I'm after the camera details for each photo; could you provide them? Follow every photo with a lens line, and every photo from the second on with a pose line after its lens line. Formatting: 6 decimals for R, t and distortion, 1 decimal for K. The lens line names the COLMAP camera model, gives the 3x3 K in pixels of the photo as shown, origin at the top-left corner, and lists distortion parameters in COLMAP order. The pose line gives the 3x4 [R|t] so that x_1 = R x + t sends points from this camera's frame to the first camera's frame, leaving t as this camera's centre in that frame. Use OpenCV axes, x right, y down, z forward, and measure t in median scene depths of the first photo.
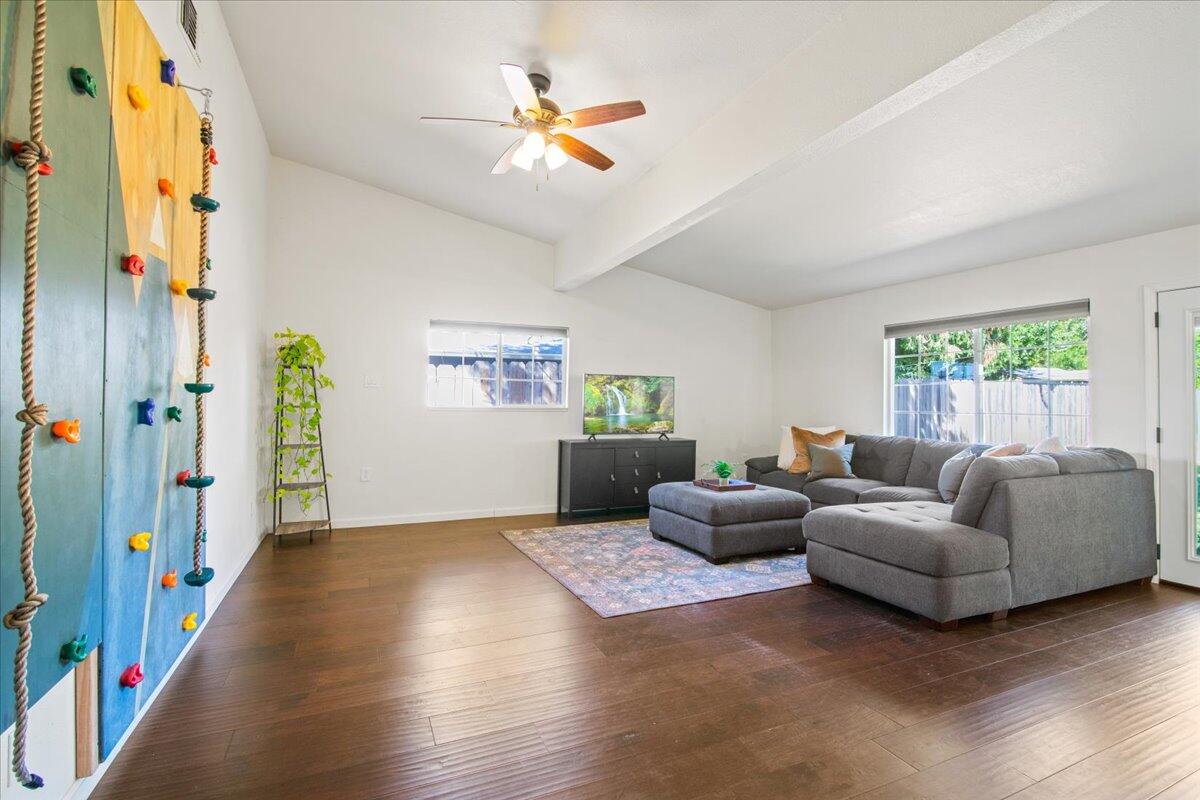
lens RADIAL K [[563.0, 0, 597.7], [0, 563.0, 397.2], [0, 0, 1]] dist [-0.016435, 0.000642]
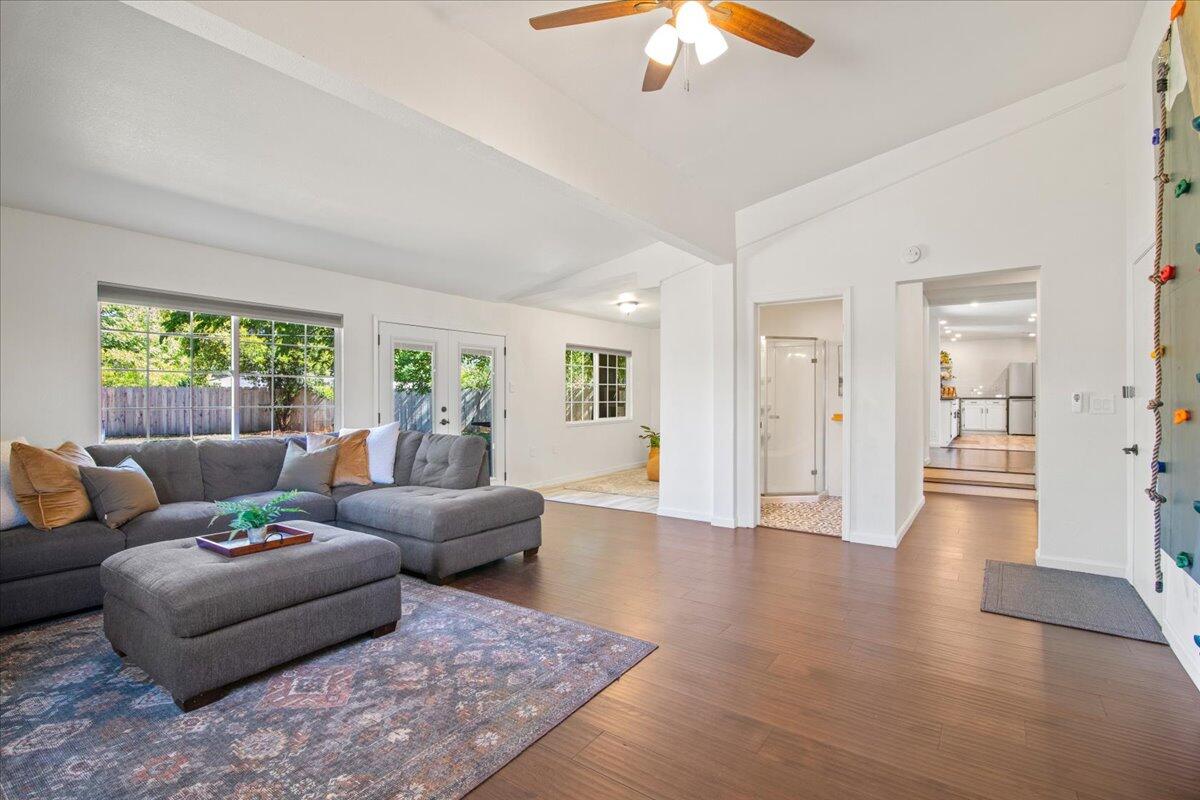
lens RADIAL K [[563.0, 0, 594.7], [0, 563.0, 400.6], [0, 0, 1]] dist [-0.016435, 0.000642]
pose [[-0.513164, -0.003847, 0.858282, -0.514403], [-0.006610, 0.999978, 0.000530, 0.015427], [-0.858265, -0.005401, -0.513179, 1.168976]]
